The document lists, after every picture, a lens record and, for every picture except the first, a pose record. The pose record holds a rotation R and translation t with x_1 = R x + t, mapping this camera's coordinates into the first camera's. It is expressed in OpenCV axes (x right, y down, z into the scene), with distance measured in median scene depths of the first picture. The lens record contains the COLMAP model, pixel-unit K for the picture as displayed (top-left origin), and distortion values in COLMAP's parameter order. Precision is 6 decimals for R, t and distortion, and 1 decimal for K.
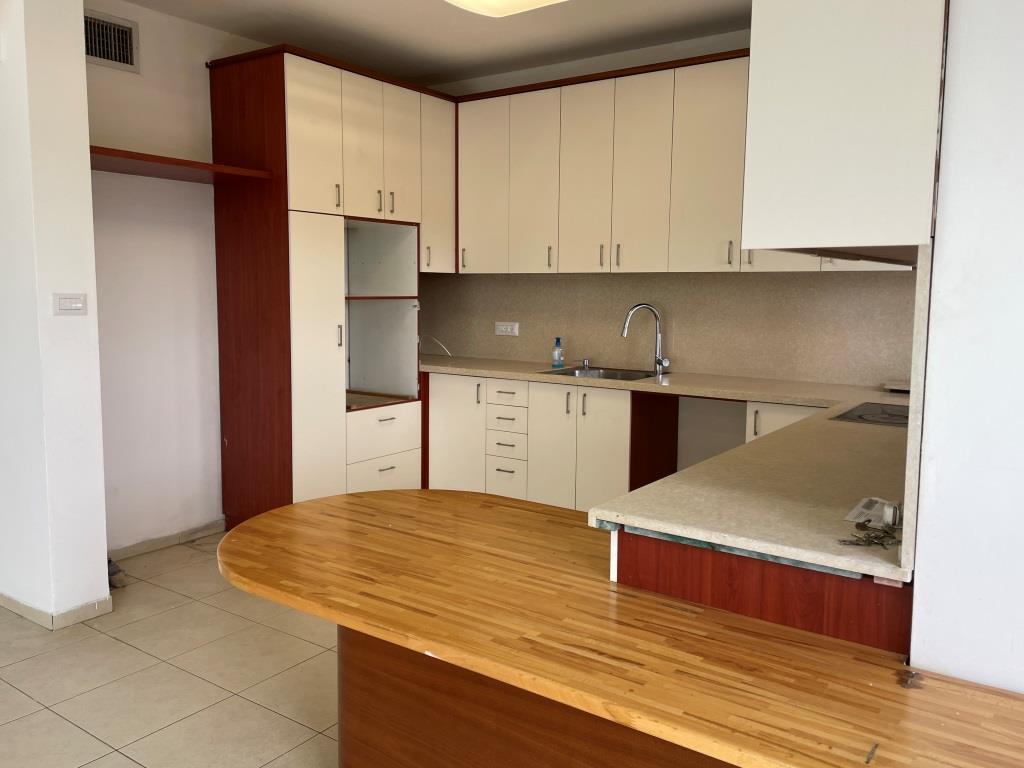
lens RADIAL K [[819.0, 0, 512.0], [0, 819.0, 384.0], [0, 0, 1]] dist [0.009736, -0.000807]
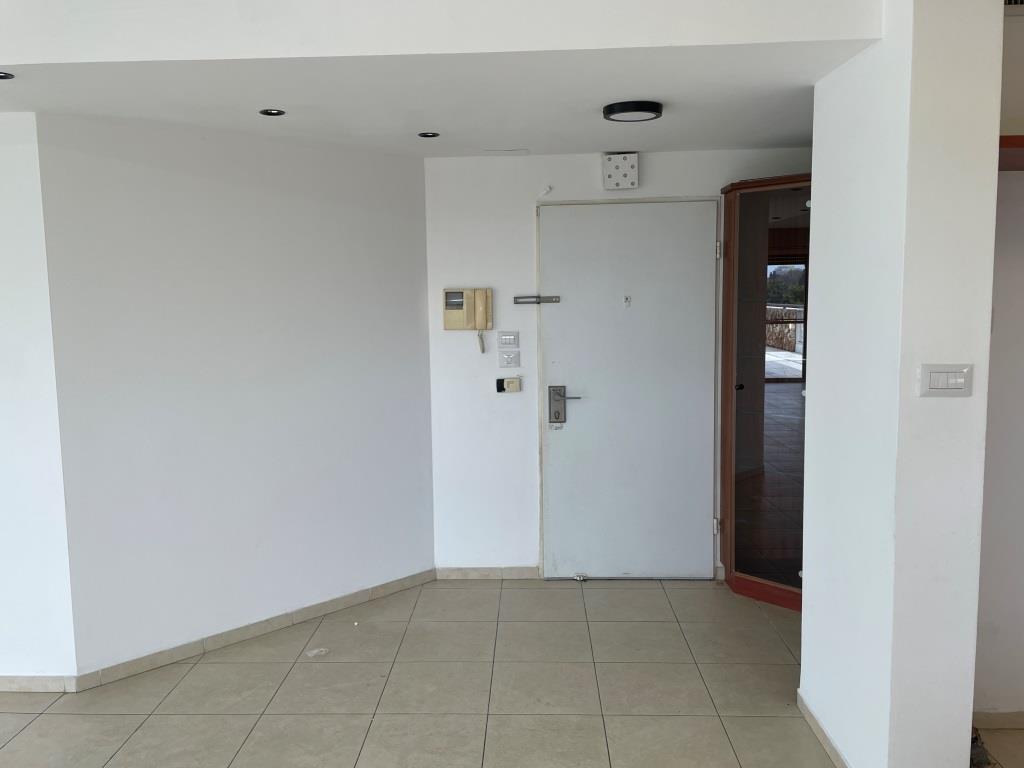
lens RADIAL K [[819.0, 0, 512.0], [0, 819.0, 384.0], [0, 0, 1]] dist [0.009736, -0.000807]
pose [[0.541574, 0.066481, -0.838020, -0.398758], [-0.066398, 0.997137, 0.036194, -0.225208], [0.838027, 0.036041, 0.544437, 0.802813]]
